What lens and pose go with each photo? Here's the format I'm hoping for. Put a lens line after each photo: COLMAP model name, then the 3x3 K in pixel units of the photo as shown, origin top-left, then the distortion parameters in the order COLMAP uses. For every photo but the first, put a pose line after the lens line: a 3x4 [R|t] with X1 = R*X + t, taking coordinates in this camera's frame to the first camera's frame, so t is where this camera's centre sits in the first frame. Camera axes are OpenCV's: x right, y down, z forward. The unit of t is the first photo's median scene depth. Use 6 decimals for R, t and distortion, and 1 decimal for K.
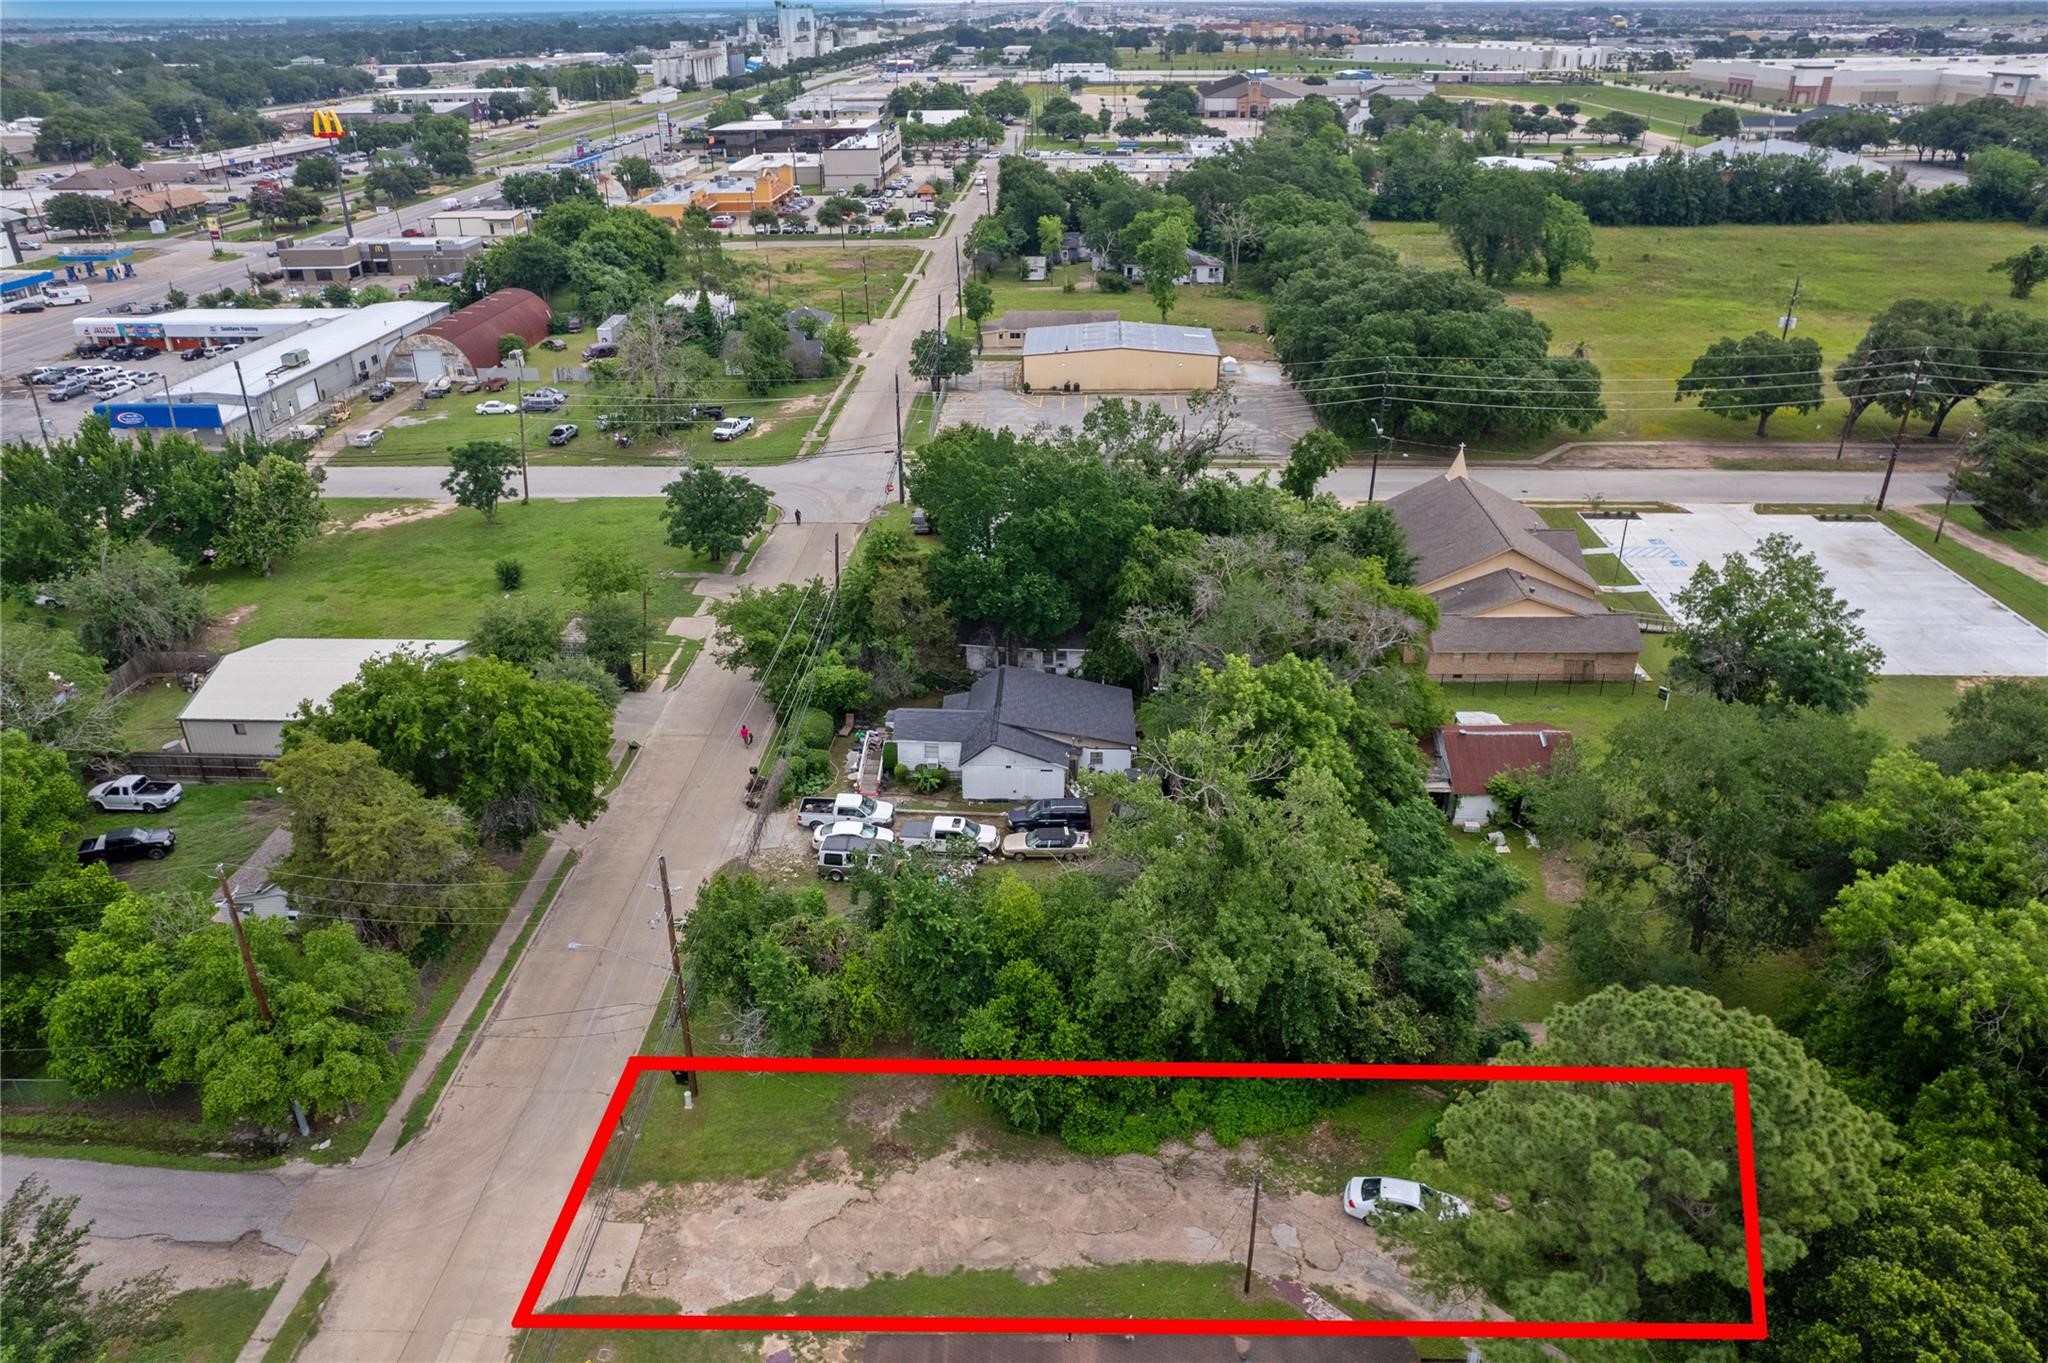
lens RADIAL K [[1361.9, 0, 1024.0], [0, 1361.9, 681.5], [0, 0, 1]] dist [-0.097029, 0.079501]
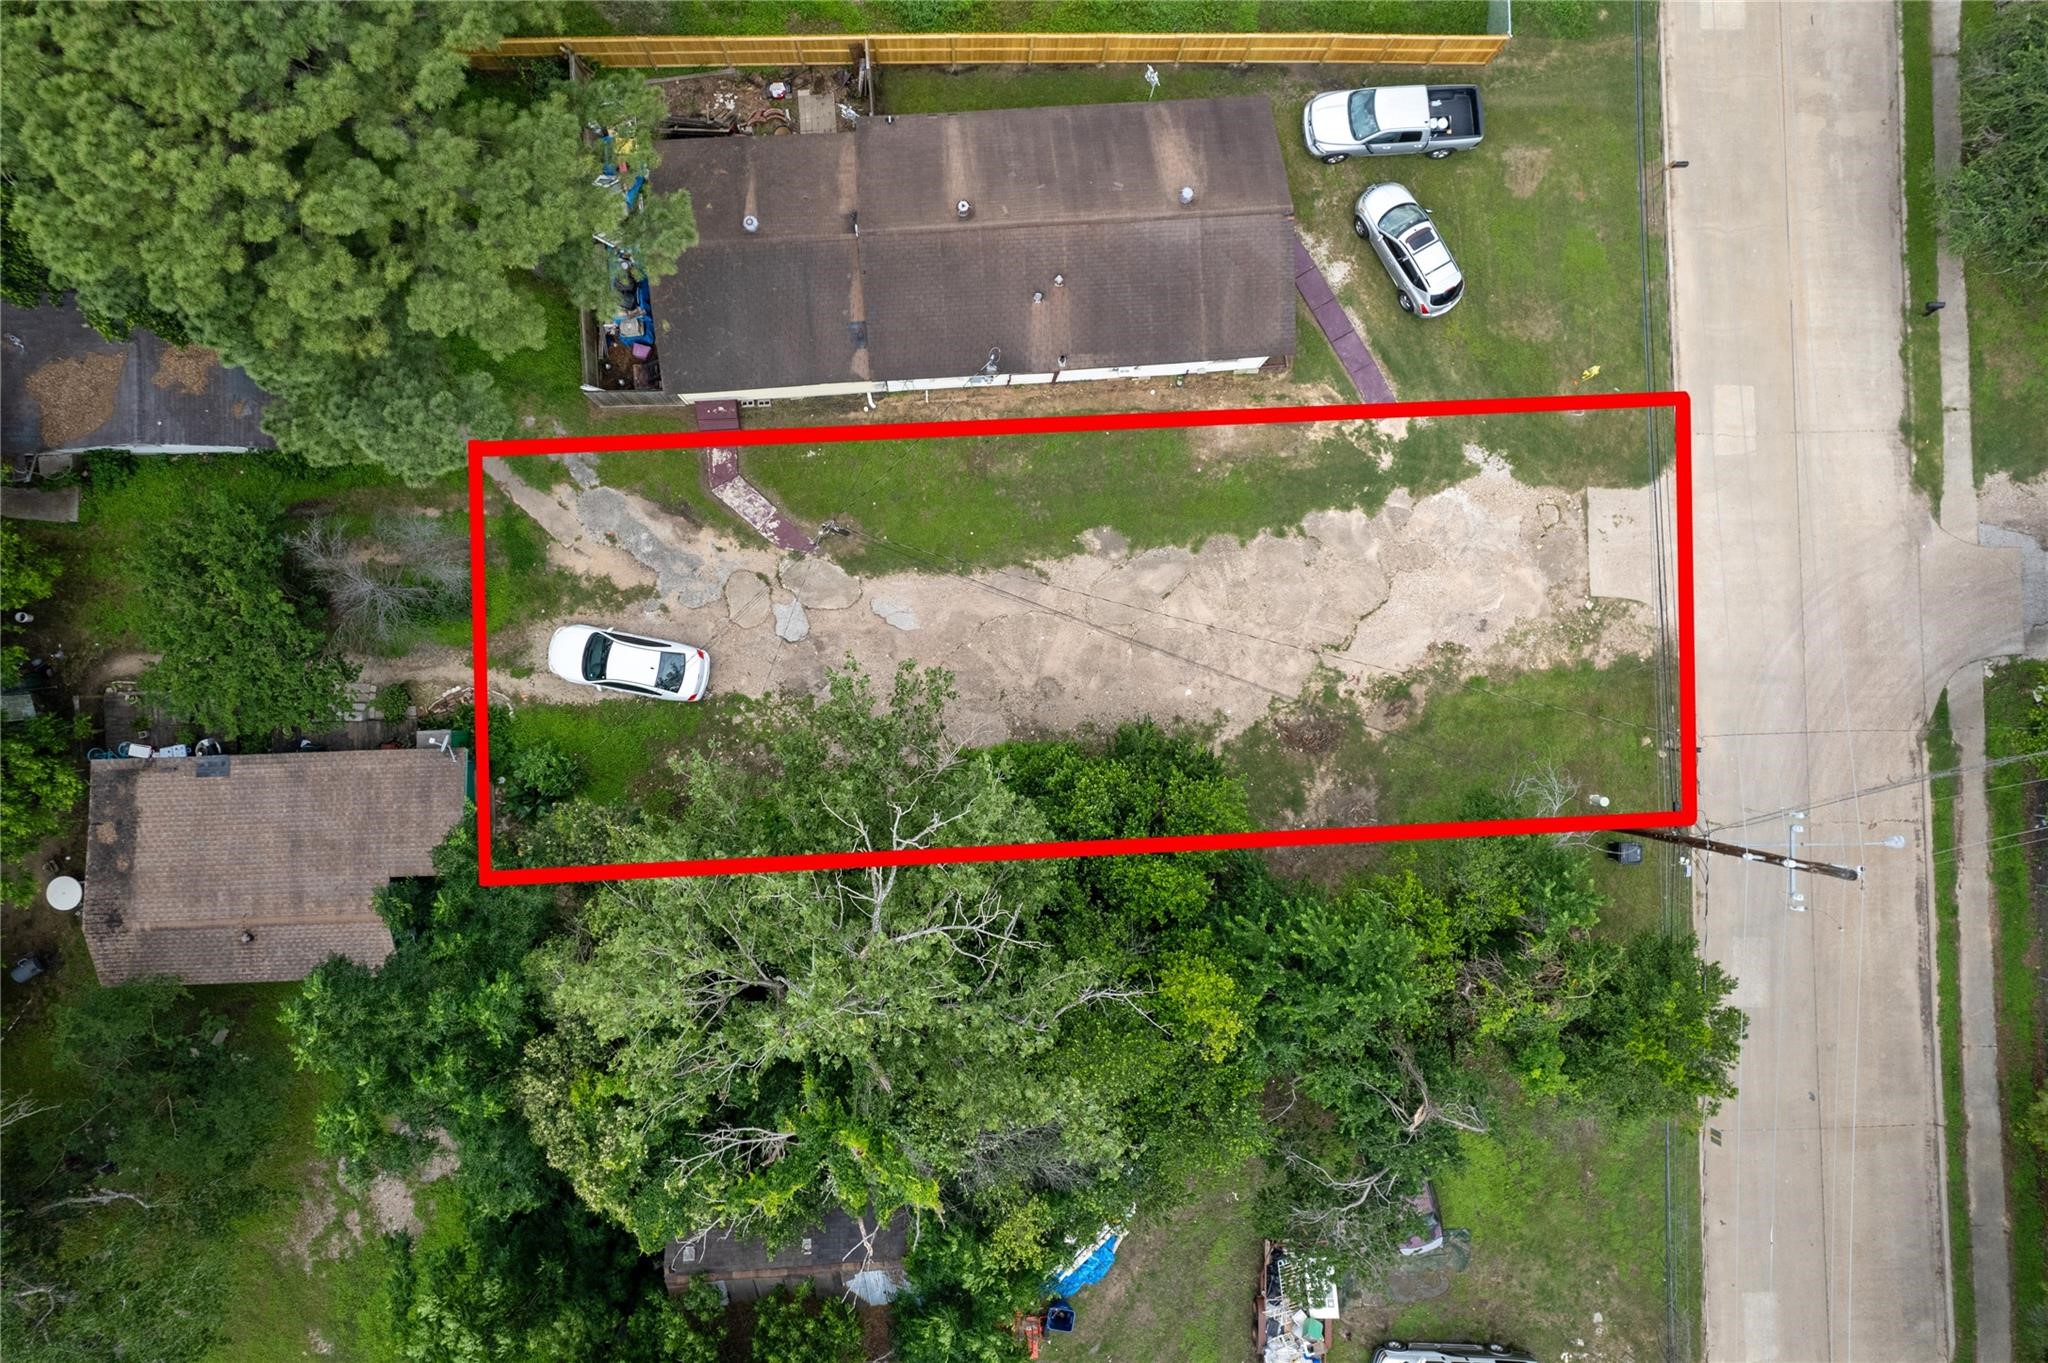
lens RADIAL K [[1282.3, 0, 1024.0], [0, 1282.3, 681.5], [0, 0, 1]] dist [-0.079800, 0.061304]
pose [[-0.997026, 0.072510, -0.026117, 0.035578], [-0.055673, -0.443268, 0.894659, -0.124807], [0.053294, 0.893452, 0.445986, 0.310191]]
